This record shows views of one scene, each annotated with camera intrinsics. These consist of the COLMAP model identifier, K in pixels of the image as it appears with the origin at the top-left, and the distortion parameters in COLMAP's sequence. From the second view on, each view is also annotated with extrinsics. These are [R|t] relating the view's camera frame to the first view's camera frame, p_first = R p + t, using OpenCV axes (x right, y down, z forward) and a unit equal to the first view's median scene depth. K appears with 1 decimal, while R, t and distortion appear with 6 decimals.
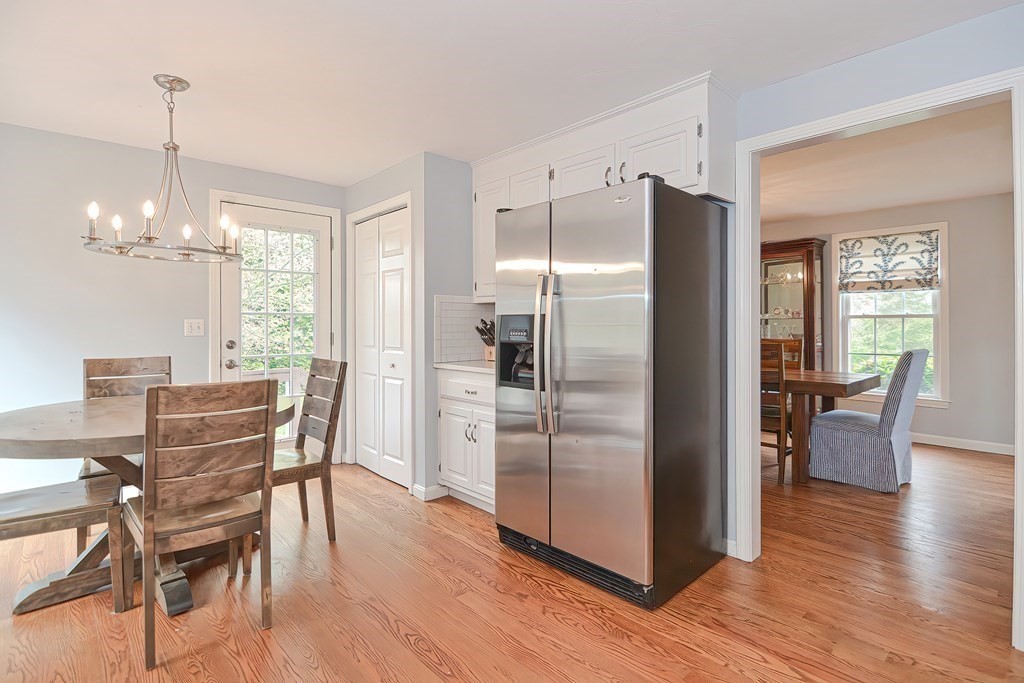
lens RADIAL K [[506.2, 0, 497.0], [0, 506.2, 324.2], [0, 0, 1]] dist [-0.007046, -0.000884]
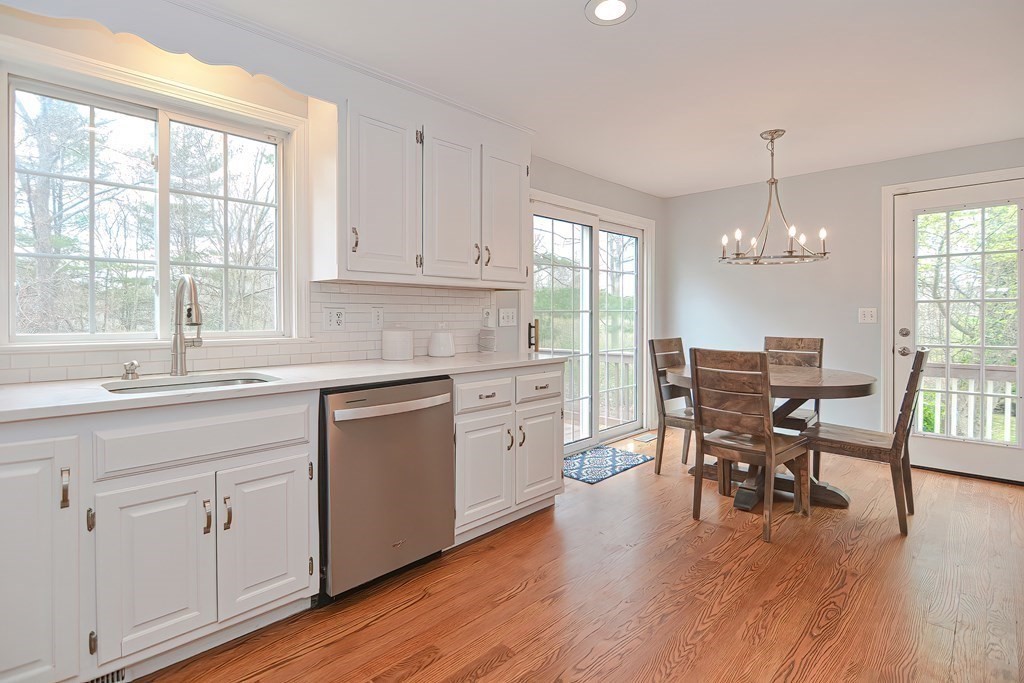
lens RADIAL K [[506.2, 0, 506.6], [0, 506.2, 319.4], [0, 0, 1]] dist [-0.007046, -0.000884]
pose [[0.051112, 0.008741, -0.998655, 0.773127], [-0.000582, 0.999962, 0.008723, 0.010138], [0.998693, 0.000135, 0.051115, 0.239136]]
